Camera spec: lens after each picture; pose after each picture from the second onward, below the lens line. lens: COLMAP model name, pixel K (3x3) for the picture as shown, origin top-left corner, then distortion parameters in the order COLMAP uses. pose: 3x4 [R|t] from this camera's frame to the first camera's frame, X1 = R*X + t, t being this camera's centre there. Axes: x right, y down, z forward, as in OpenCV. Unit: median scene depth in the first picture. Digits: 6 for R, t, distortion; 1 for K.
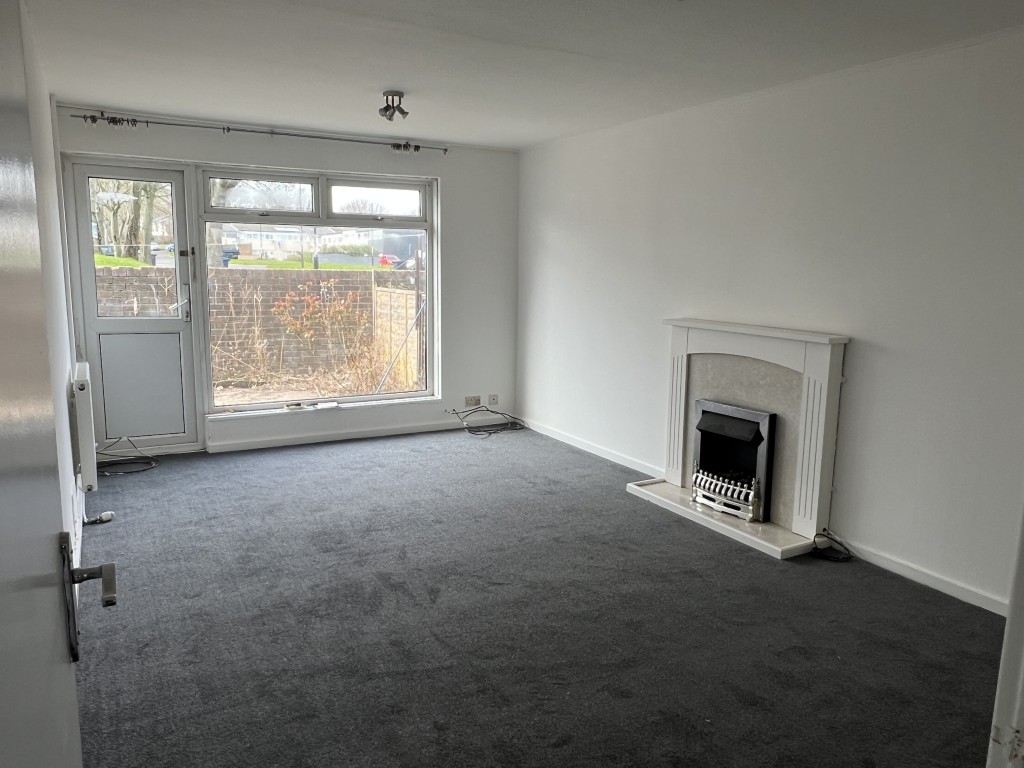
lens RADIAL K [[731.2, 0, 512.8], [0, 731.2, 383.7], [0, 0, 1]] dist [-0.020994, 0.001684]
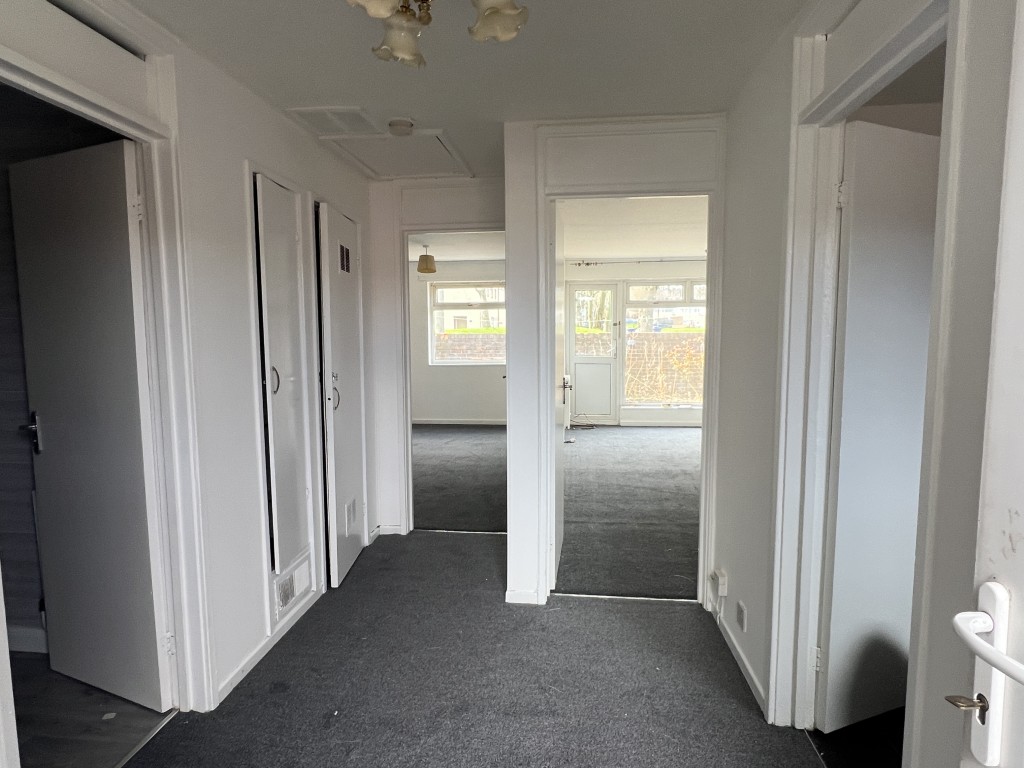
lens RADIAL K [[572.2, 0, 507.6], [0, 572.2, 385.5], [0, 0, 1]] dist [-0.000192, 0.000008]
pose [[0.803575, 0.033752, -0.594246, 0.246339], [-0.074235, 0.996279, -0.043799, 0.078074], [0.590556, 0.079309, 0.803090, -0.419109]]
